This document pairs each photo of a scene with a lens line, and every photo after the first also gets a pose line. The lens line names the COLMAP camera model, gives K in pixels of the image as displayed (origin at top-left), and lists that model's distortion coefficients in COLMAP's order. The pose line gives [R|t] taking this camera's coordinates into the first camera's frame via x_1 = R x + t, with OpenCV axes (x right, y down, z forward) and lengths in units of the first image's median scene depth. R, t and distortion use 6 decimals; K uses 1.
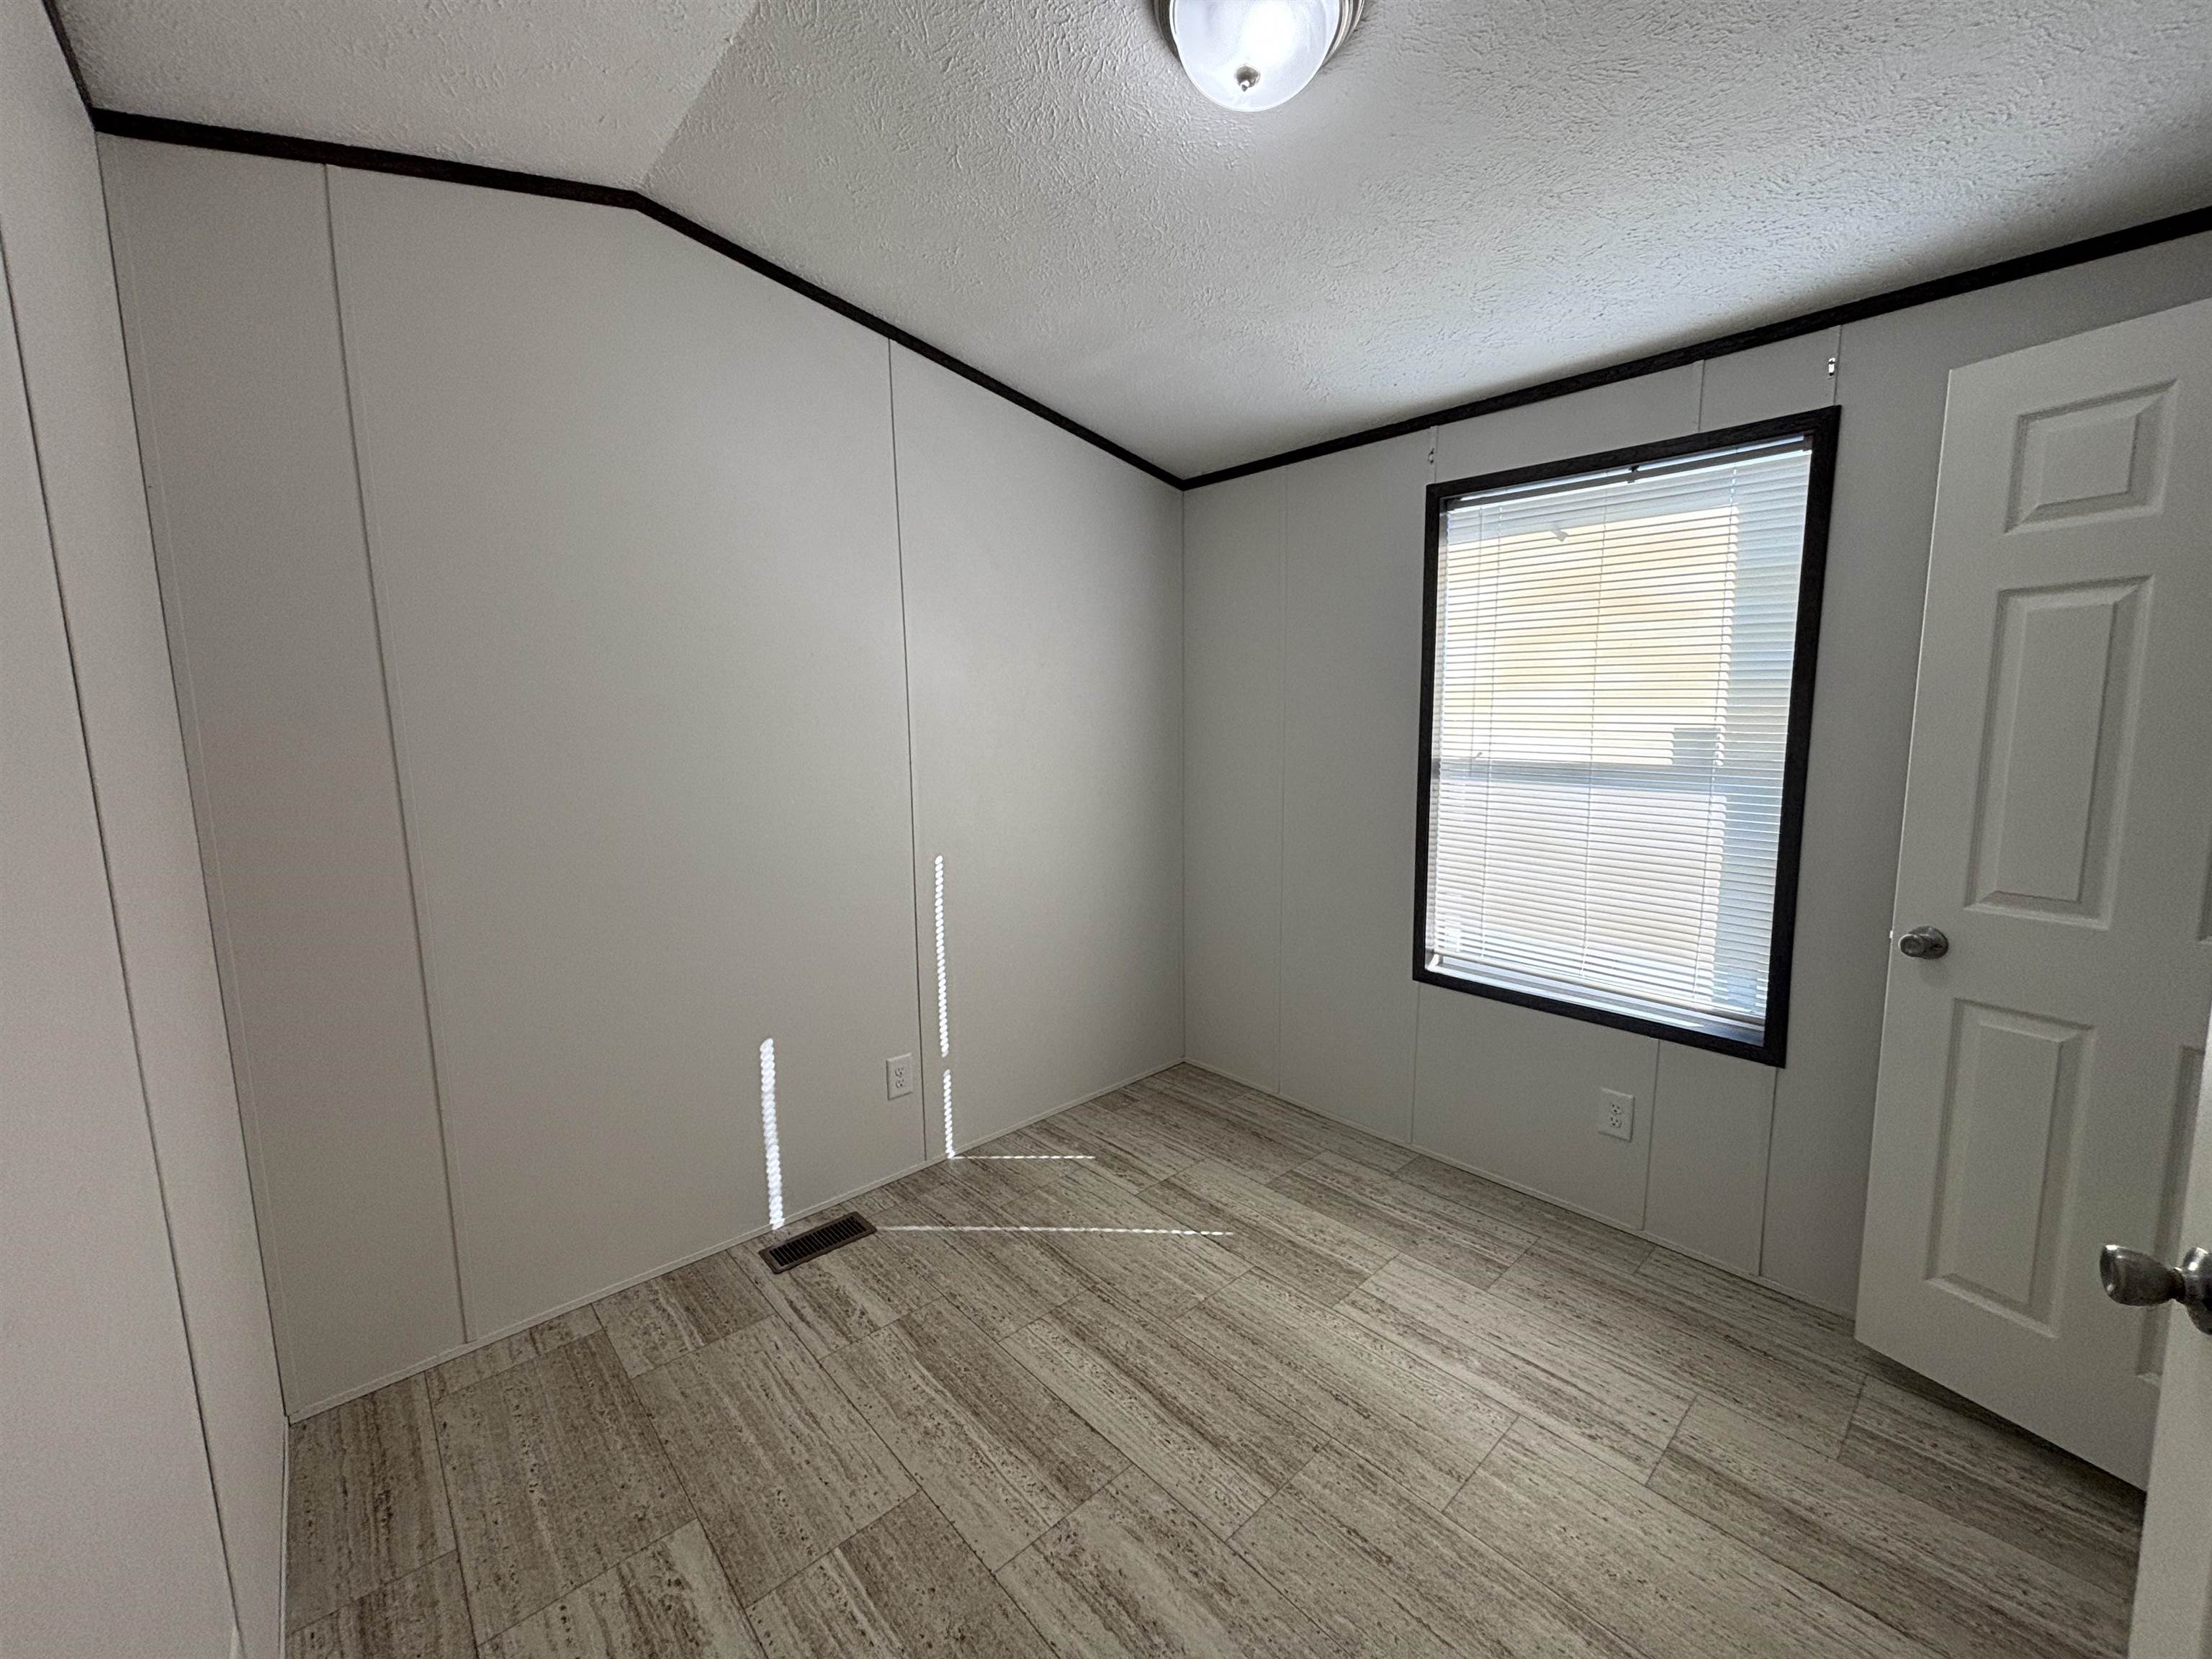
lens RADIAL K [[891.0, 0, 1096.7], [0, 891.0, 818.9], [0, 0, 1]] dist [-0.006004, 0.006368]
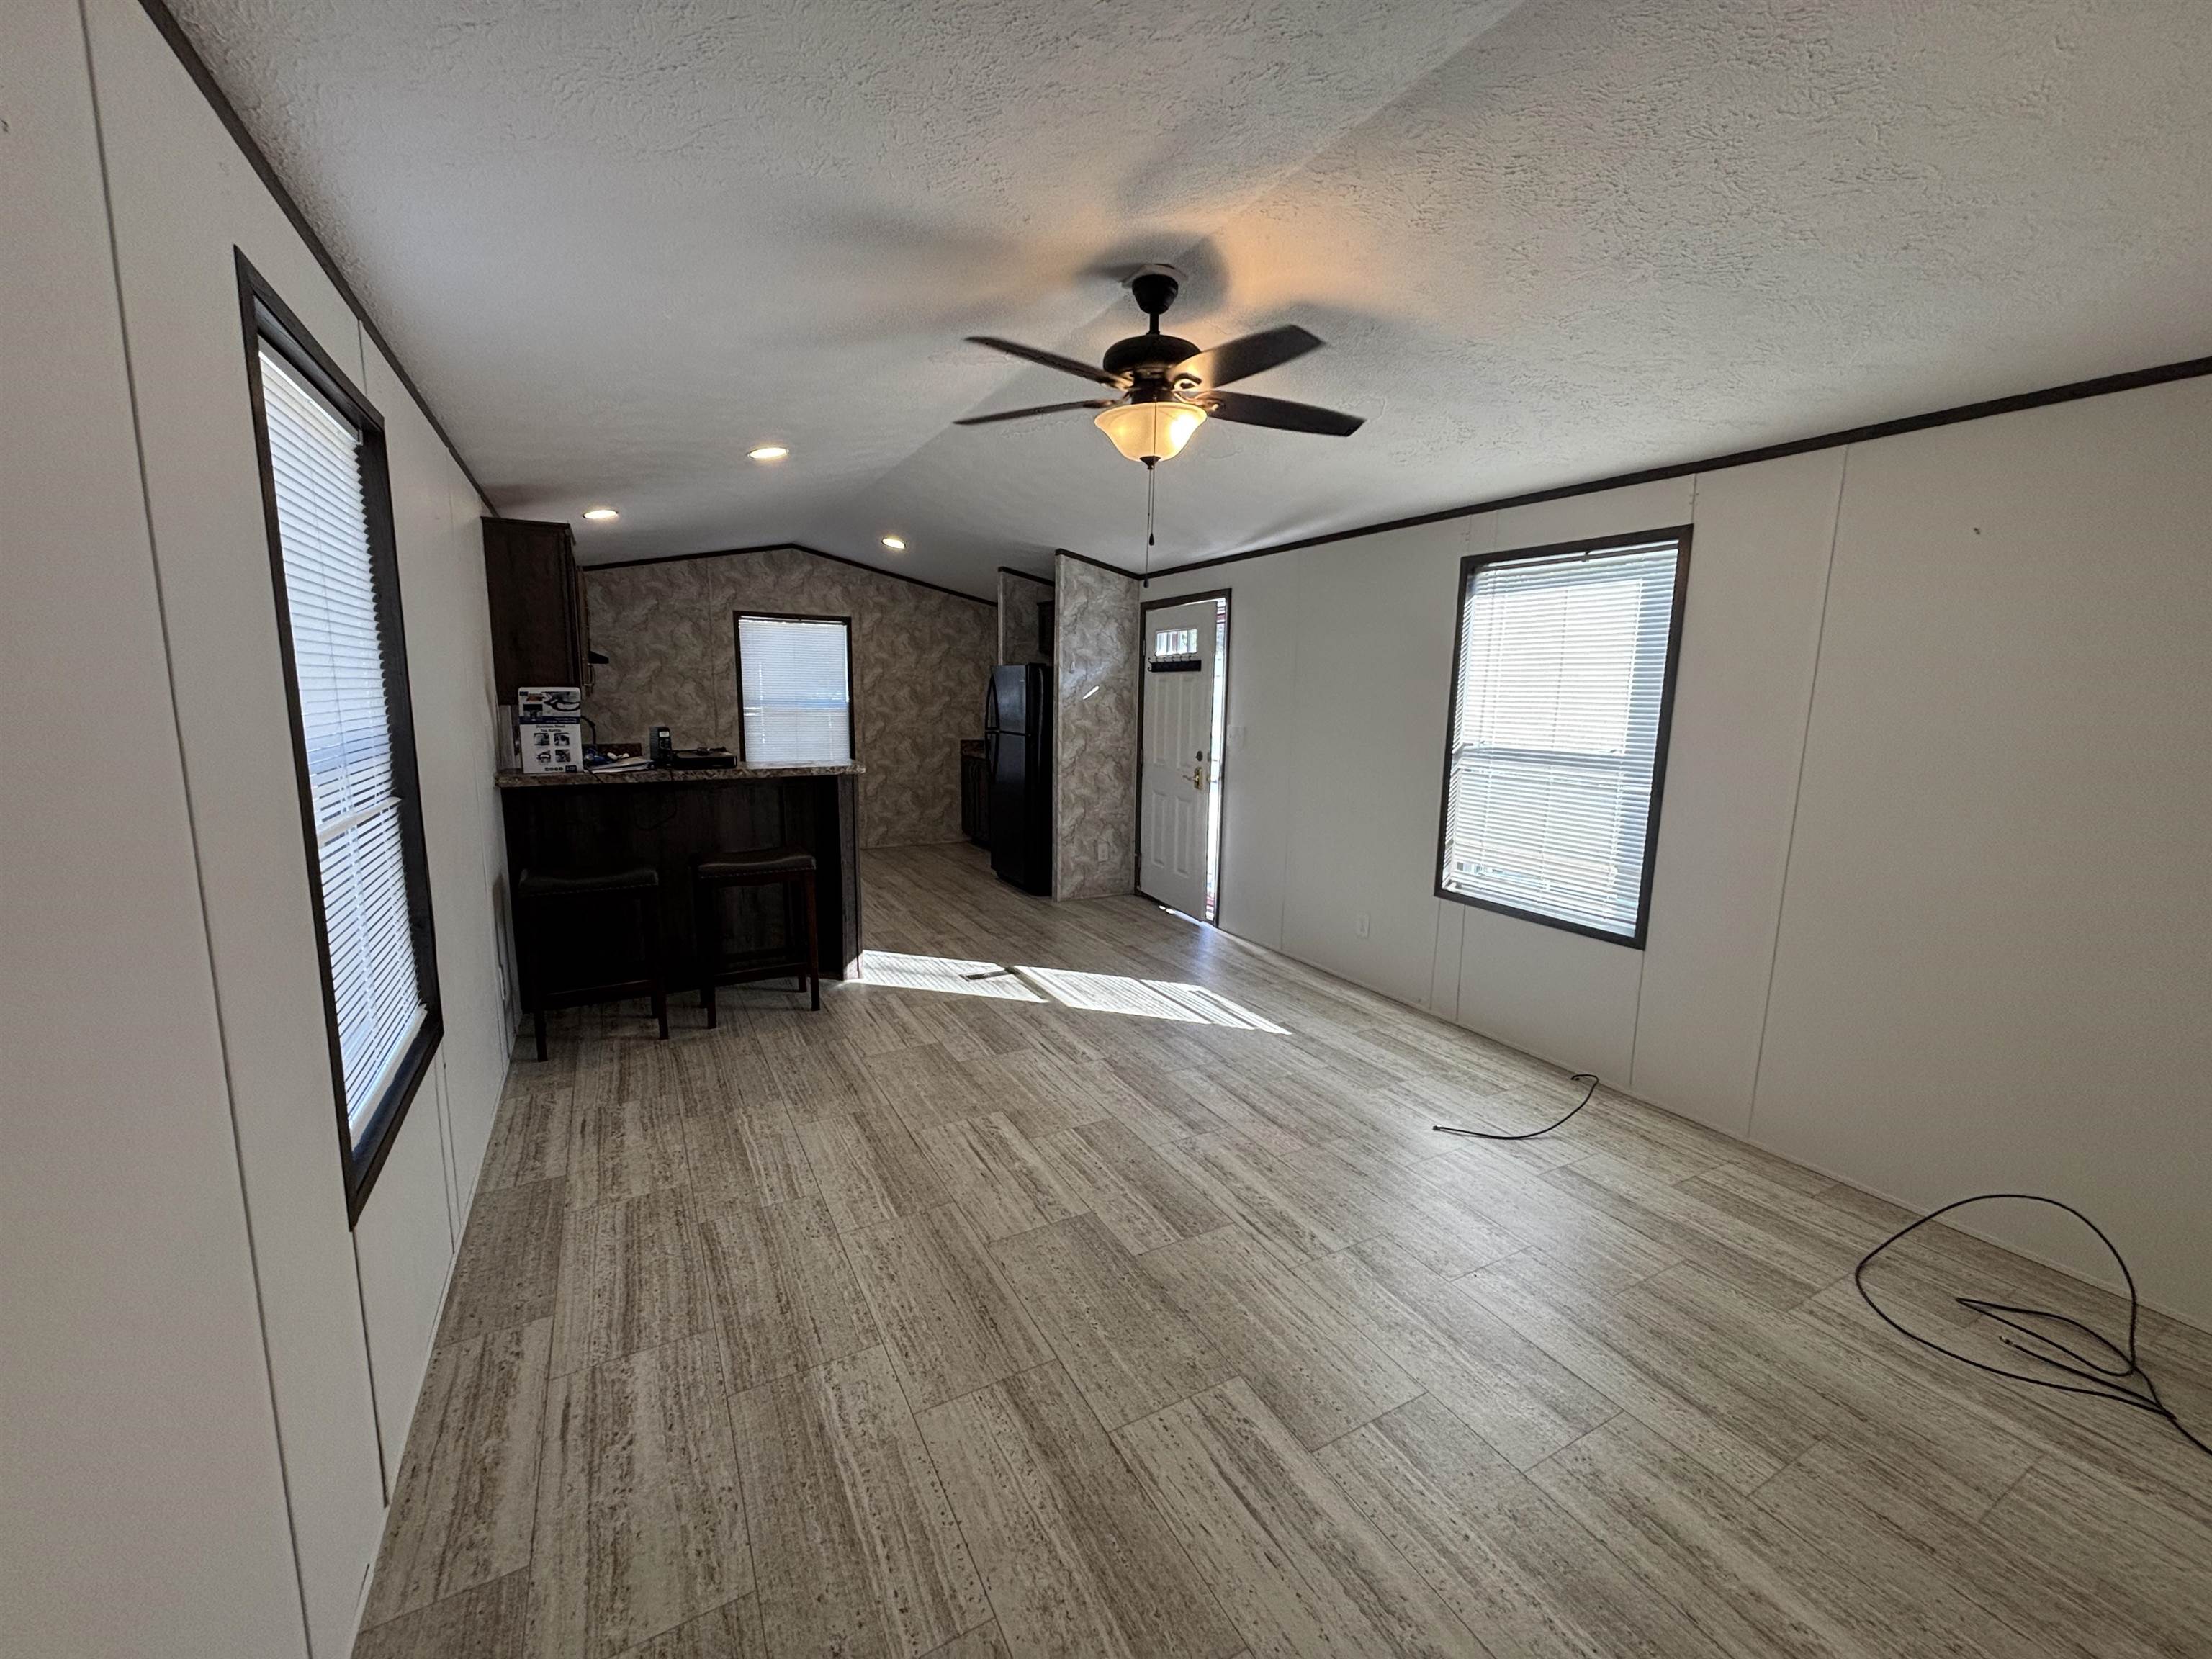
lens RADIAL K [[891.0, 0, 1102.3], [0, 891.0, 828.7], [0, 0, 1]] dist [-0.006004, 0.006368]
pose [[0.973161, 0.073880, -0.217945, 0.119115], [-0.065955, 0.996877, 0.043425, 0.064934], [0.220473, -0.027885, 0.974994, -0.690306]]
